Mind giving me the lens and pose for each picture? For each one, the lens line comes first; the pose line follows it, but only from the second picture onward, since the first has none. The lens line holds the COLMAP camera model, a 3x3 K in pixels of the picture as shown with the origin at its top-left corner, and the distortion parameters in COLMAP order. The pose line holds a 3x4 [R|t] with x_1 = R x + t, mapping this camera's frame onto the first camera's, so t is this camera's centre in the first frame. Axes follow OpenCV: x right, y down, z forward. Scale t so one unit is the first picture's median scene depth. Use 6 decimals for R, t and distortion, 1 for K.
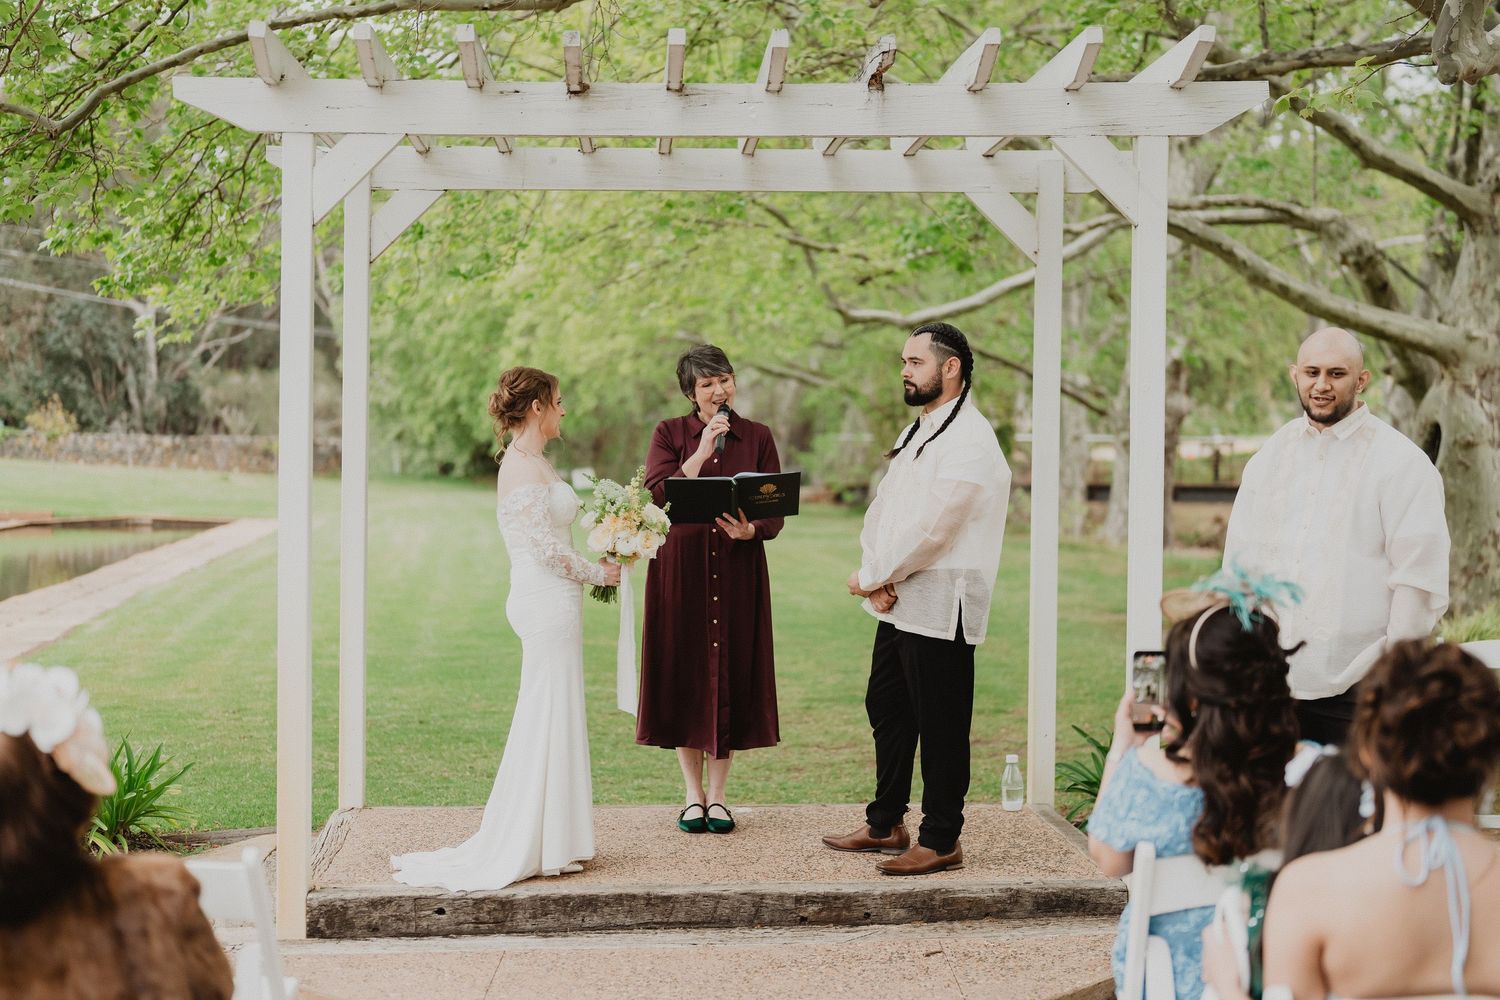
lens RADIAL K [[2186.7, 0, 703.8], [0, 2186.7, 493.5], [0, 0, 1]] dist [0.004687, 0.048521]
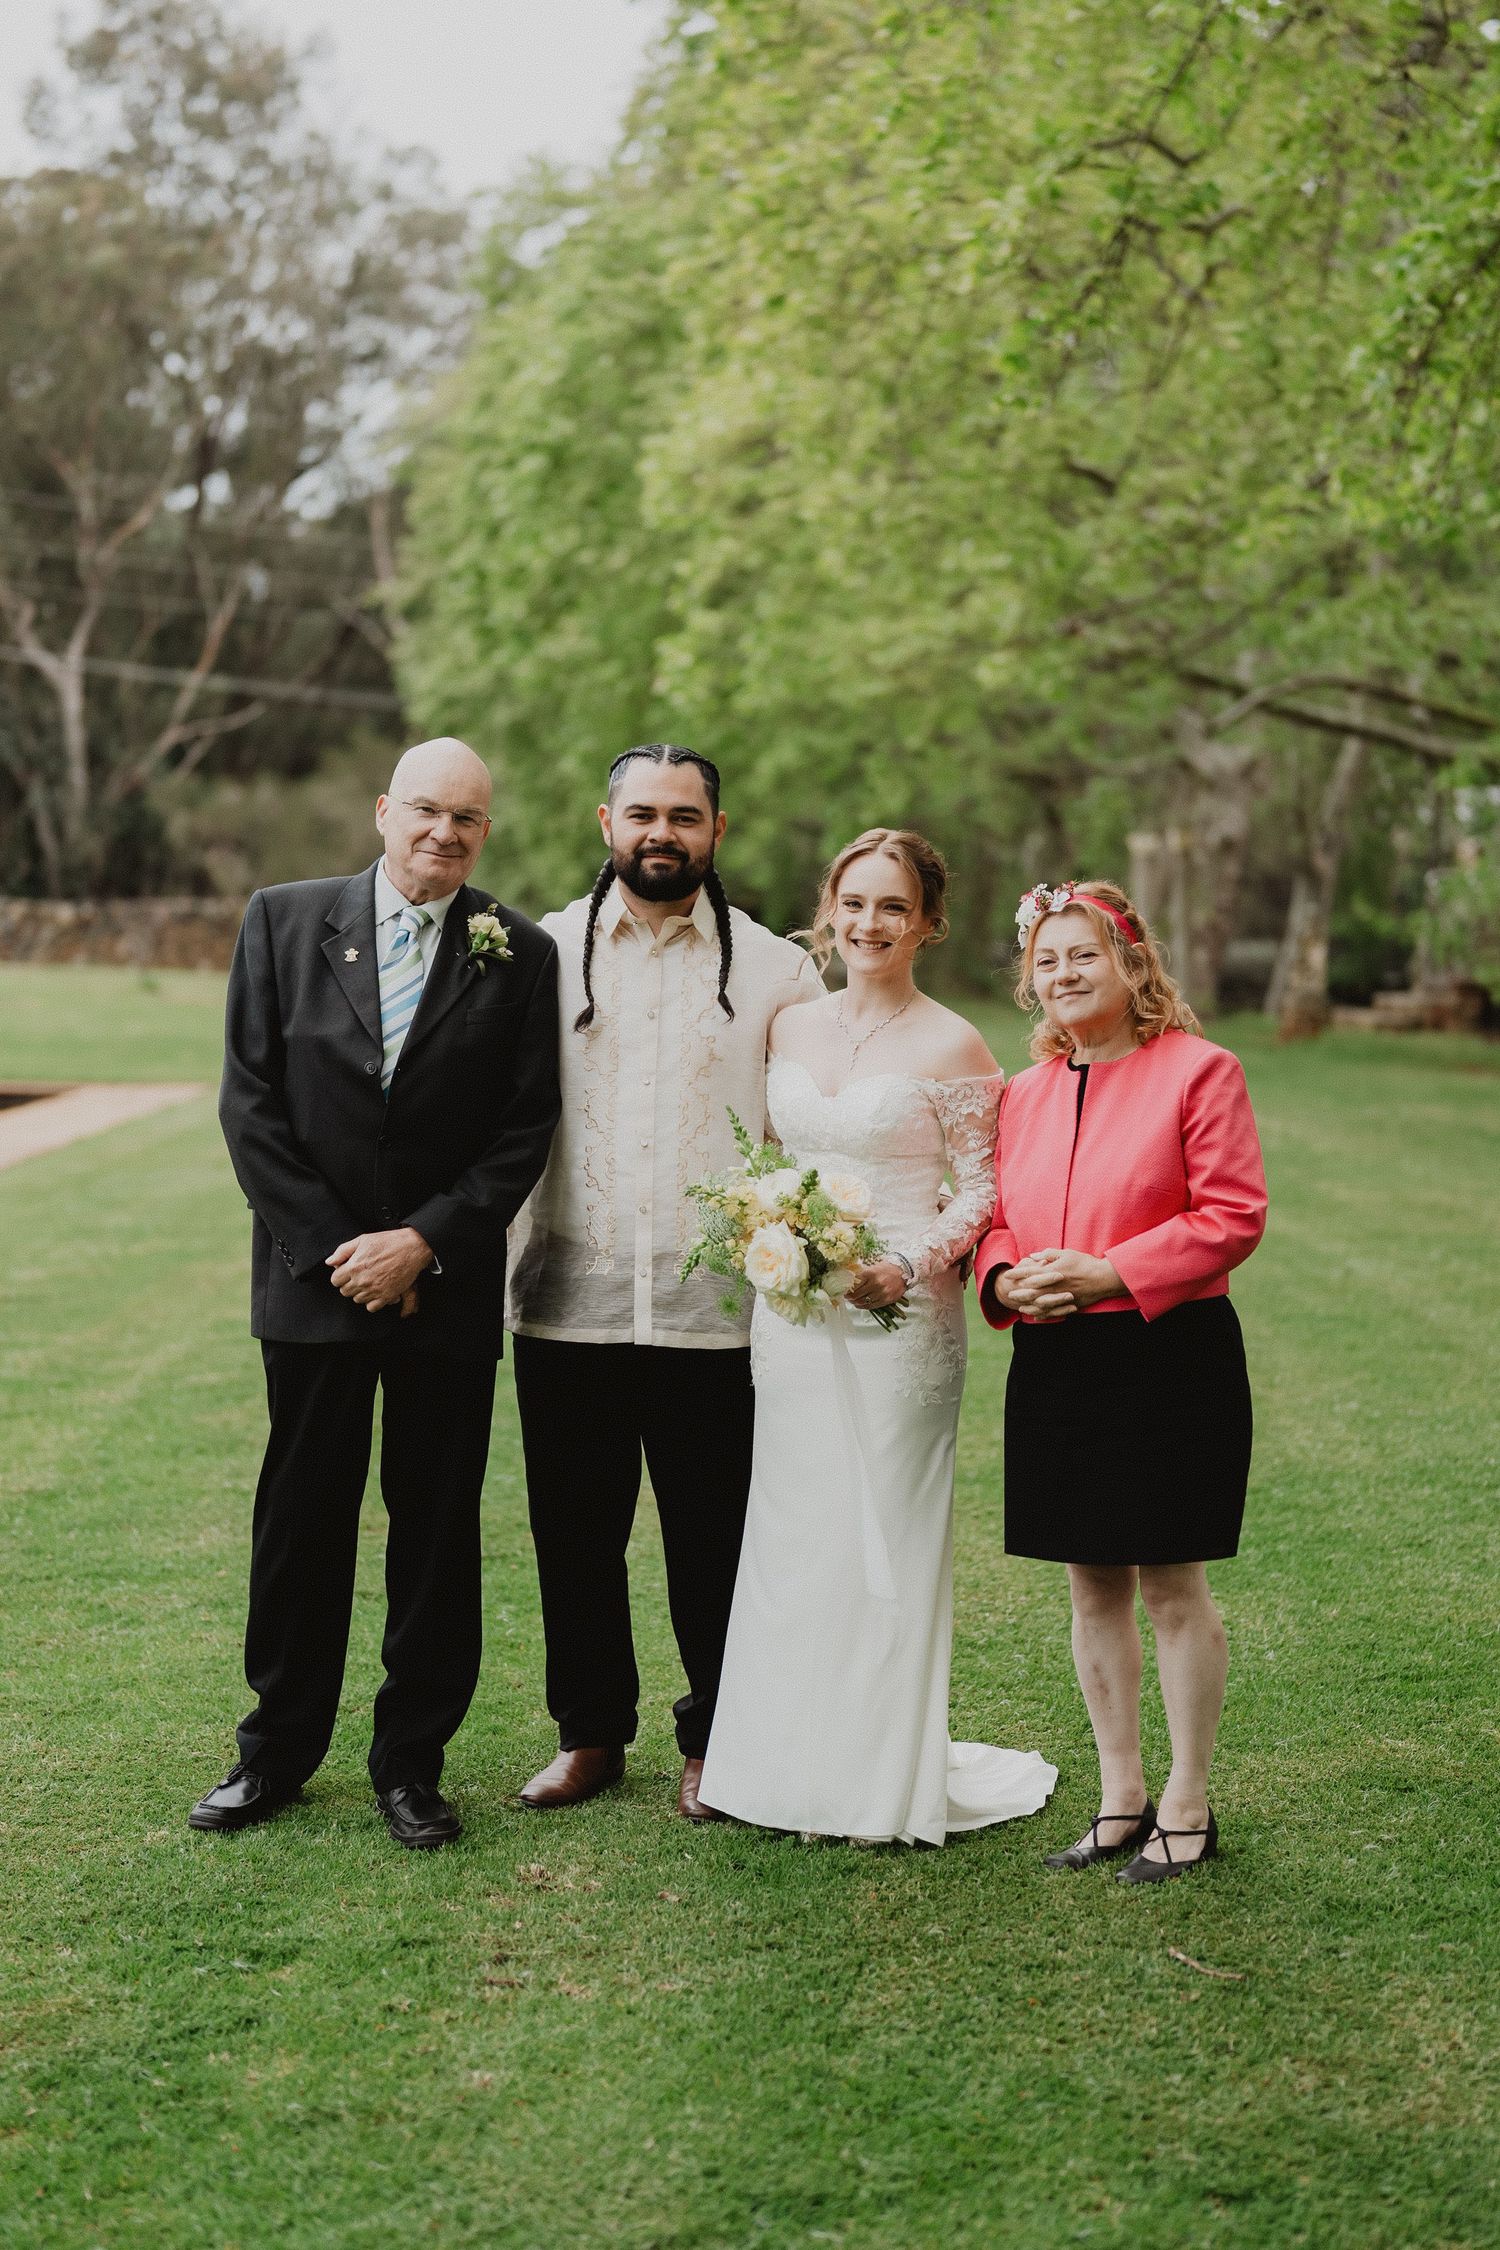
lens RADIAL K [[3280.0, 0, 750.0], [0, 3280.0, 1125.0], [0, 0, 1]] dist [0.004687, 0.048521]
pose [[0.995105, -0.010315, -0.098285, -0.056866], [0.014408, 0.999054, 0.041023, -0.015214], [0.097769, -0.042238, 0.994312, 1.107633]]
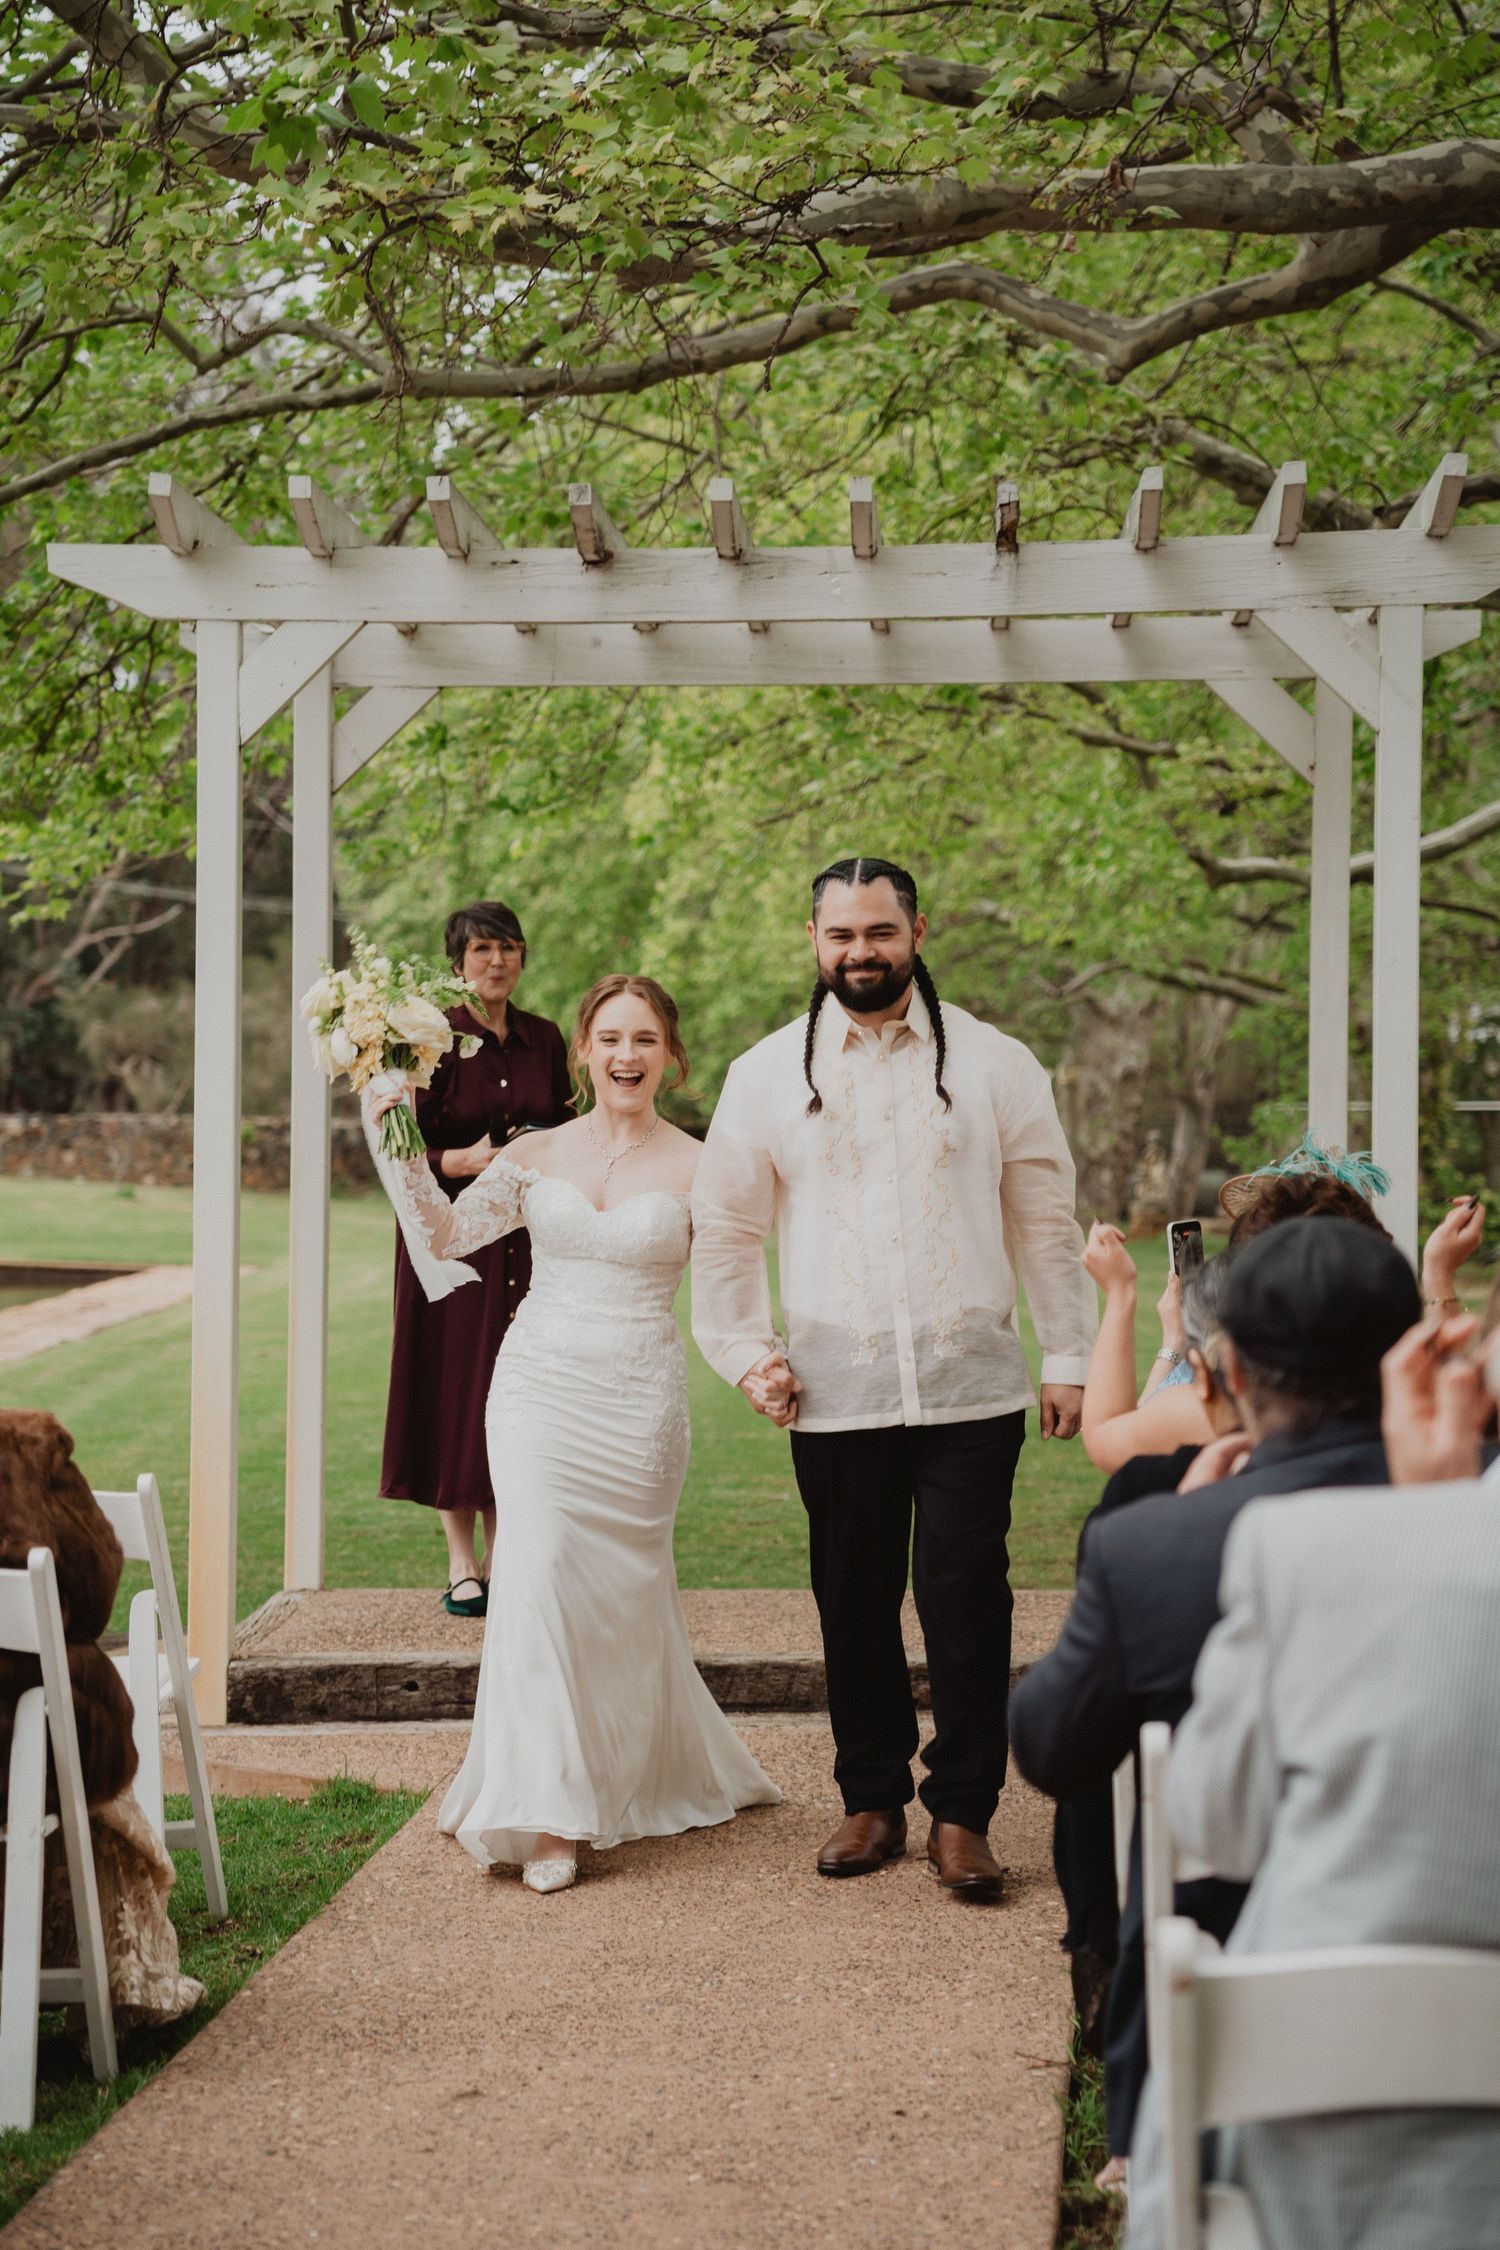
lens RADIAL K [[4474.7, 0, 750.0], [0, 4474.7, 1125.0], [0, 0, 1]] dist [0.546705, -0.067090]
pose [[0.996885, -0.004591, -0.078729, 0.048121], [0.002558, 0.999661, -0.025903, 0.019009], [0.078821, 0.025621, 0.996559, -0.214590]]
